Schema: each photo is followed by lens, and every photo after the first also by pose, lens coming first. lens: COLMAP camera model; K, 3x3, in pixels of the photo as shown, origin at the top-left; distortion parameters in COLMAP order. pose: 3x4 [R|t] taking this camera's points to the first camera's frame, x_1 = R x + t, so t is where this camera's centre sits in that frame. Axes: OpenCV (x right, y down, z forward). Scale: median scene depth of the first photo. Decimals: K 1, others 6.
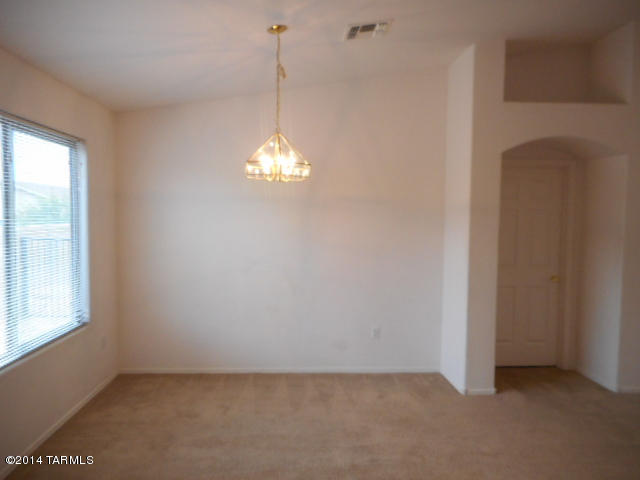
lens RADIAL K [[483.3, 0, 321.2], [0, 483.3, 244.2], [0, 0, 1]] dist [0.004821, -0.000829]
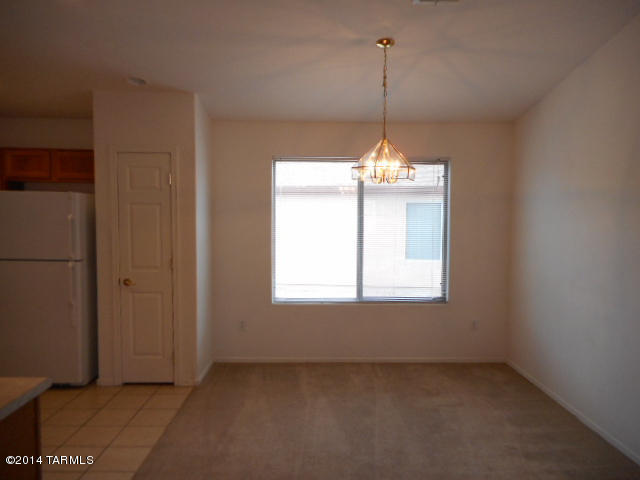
lens RADIAL K [[483.3, 0, 321.2], [0, 483.3, 244.2], [0, 0, 1]] dist [0.004821, -0.000829]
pose [[-0.041162, 0.047158, -0.998039, 0.780381], [-0.064202, 0.996696, 0.049743, -0.029220], [0.997088, 0.066124, -0.037998, 0.709317]]
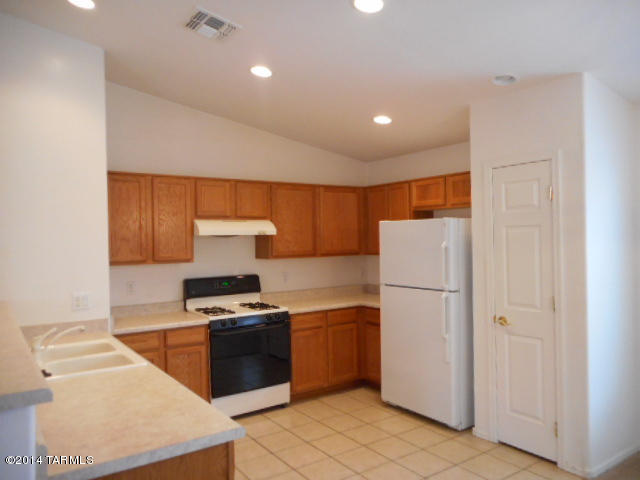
lens RADIAL K [[483.3, 0, 321.2], [0, 483.3, 244.2], [0, 0, 1]] dist [0.004821, -0.000829]
pose [[-0.853800, 0.004055, -0.520585, 0.485678], [-0.022967, 0.998703, 0.045447, -0.039636], [0.520094, 0.050759, -0.852600, 0.829328]]
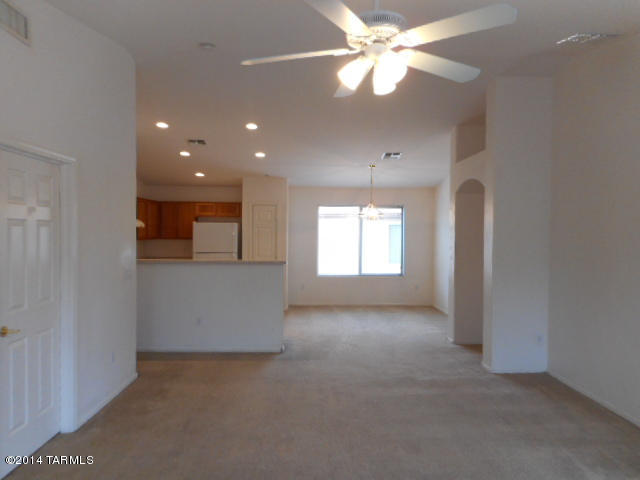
lens RADIAL K [[483.3, 0, 321.2], [0, 483.3, 244.2], [0, 0, 1]] dist [0.004821, -0.000829]
pose [[-0.027615, 0.010627, -0.999562, 2.089843], [-0.064783, 0.997822, 0.012399, -0.007928], [0.997517, 0.065097, -0.026867, 0.622091]]
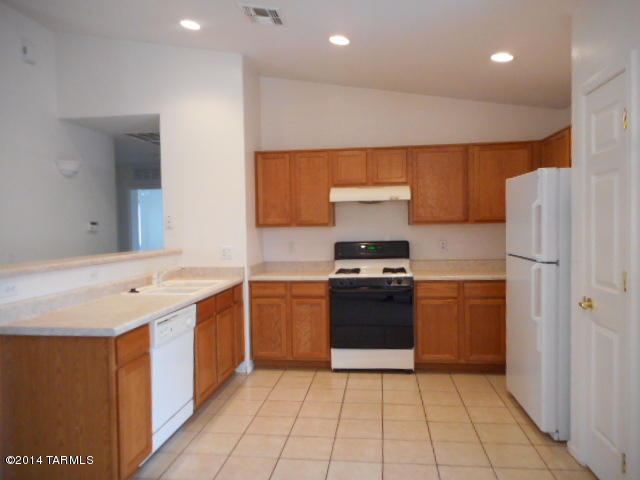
lens RADIAL K [[483.3, 0, 321.2], [0, 483.3, 244.2], [0, 0, 1]] dist [0.004821, -0.000829]
pose [[-0.983160, -0.005389, 0.182666, -0.030915], [0.011843, 0.995585, 0.093115, -0.011386], [-0.182361, 0.093710, -0.978756, 0.949804]]
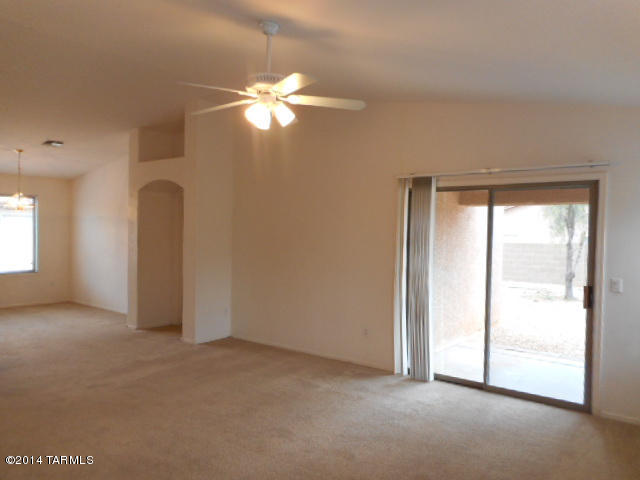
lens RADIAL K [[483.3, 0, 321.2], [0, 483.3, 244.2], [0, 0, 1]] dist [0.004821, -0.000829]
pose [[0.756763, 0.018888, -0.653416, 2.111748], [-0.047499, 0.998529, -0.026147, 0.022792], [0.651961, 0.050824, 0.756547, 0.109641]]
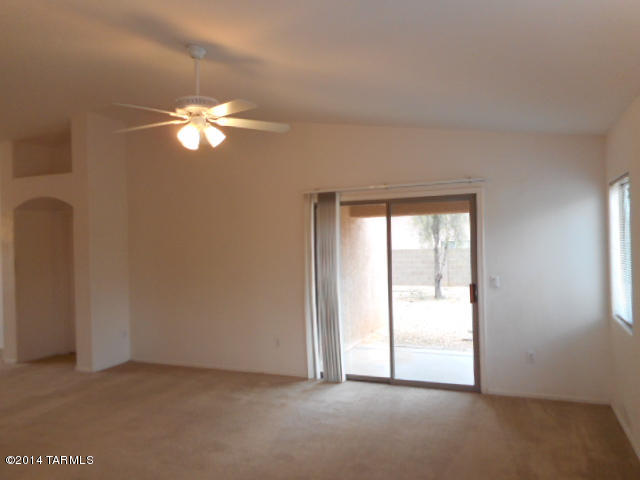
lens RADIAL K [[483.3, 0, 321.2], [0, 483.3, 244.2], [0, 0, 1]] dist [0.004821, -0.000829]
pose [[0.899370, -0.031162, -0.436076, 2.058493], [0.006984, 0.998353, -0.056939, 0.024932], [0.437132, 0.048164, 0.898107, 0.006894]]
